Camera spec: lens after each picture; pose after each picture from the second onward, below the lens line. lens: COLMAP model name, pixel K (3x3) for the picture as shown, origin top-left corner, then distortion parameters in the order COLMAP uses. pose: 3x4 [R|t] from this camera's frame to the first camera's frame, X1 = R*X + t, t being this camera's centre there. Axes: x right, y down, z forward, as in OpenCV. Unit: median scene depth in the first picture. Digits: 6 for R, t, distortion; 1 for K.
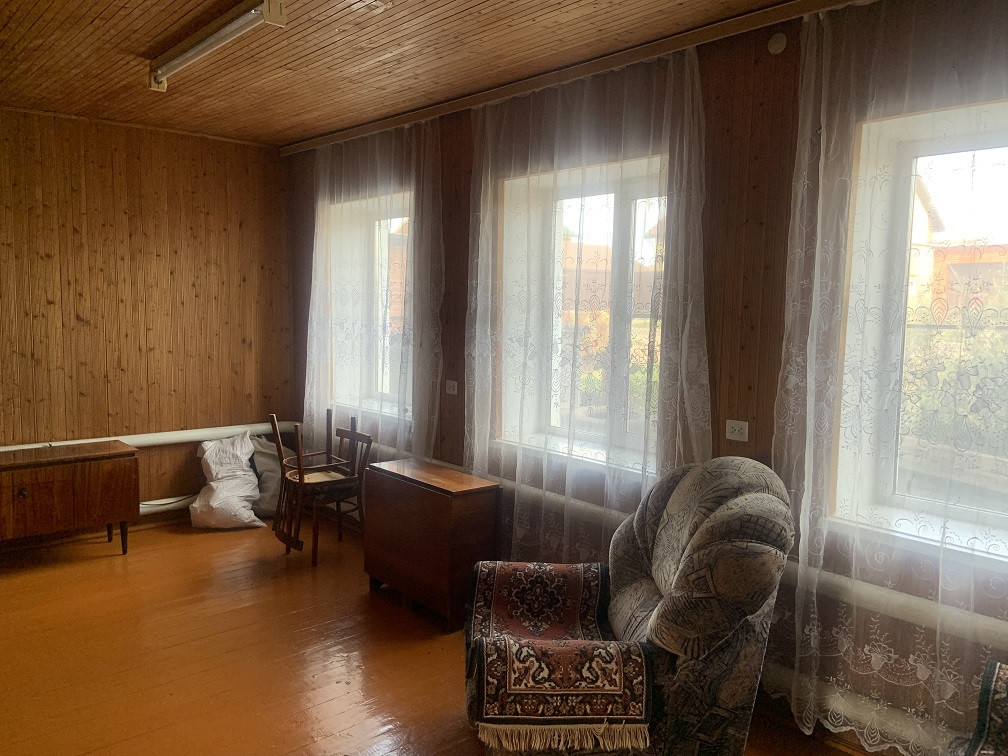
lens RADIAL K [[779.0, 0, 501.7], [0, 779.0, 372.6], [0, 0, 1]] dist [0.060023, -0.004049]
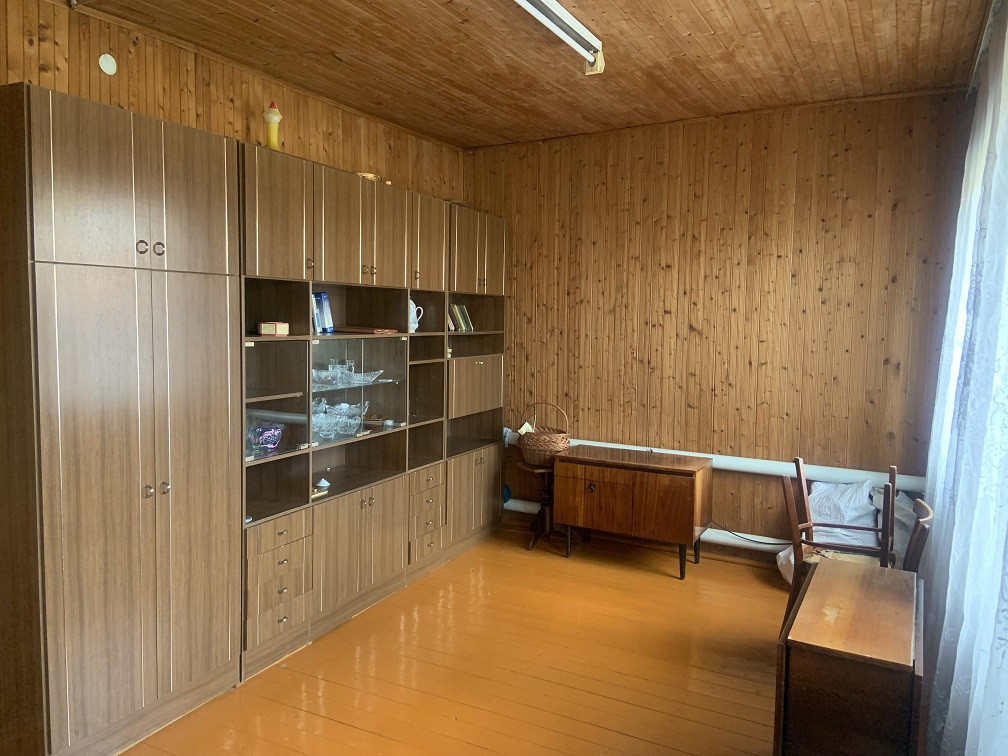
lens RADIAL K [[779.0, 0, 500.6], [0, 779.0, 385.5], [0, 0, 1]] dist [0.060023, -0.004049]
pose [[0.336806, 0.075554, -0.938538, 0.297342], [-0.090486, 0.994759, 0.047608, -0.022414], [0.937216, 0.068890, 0.341877, 0.451431]]
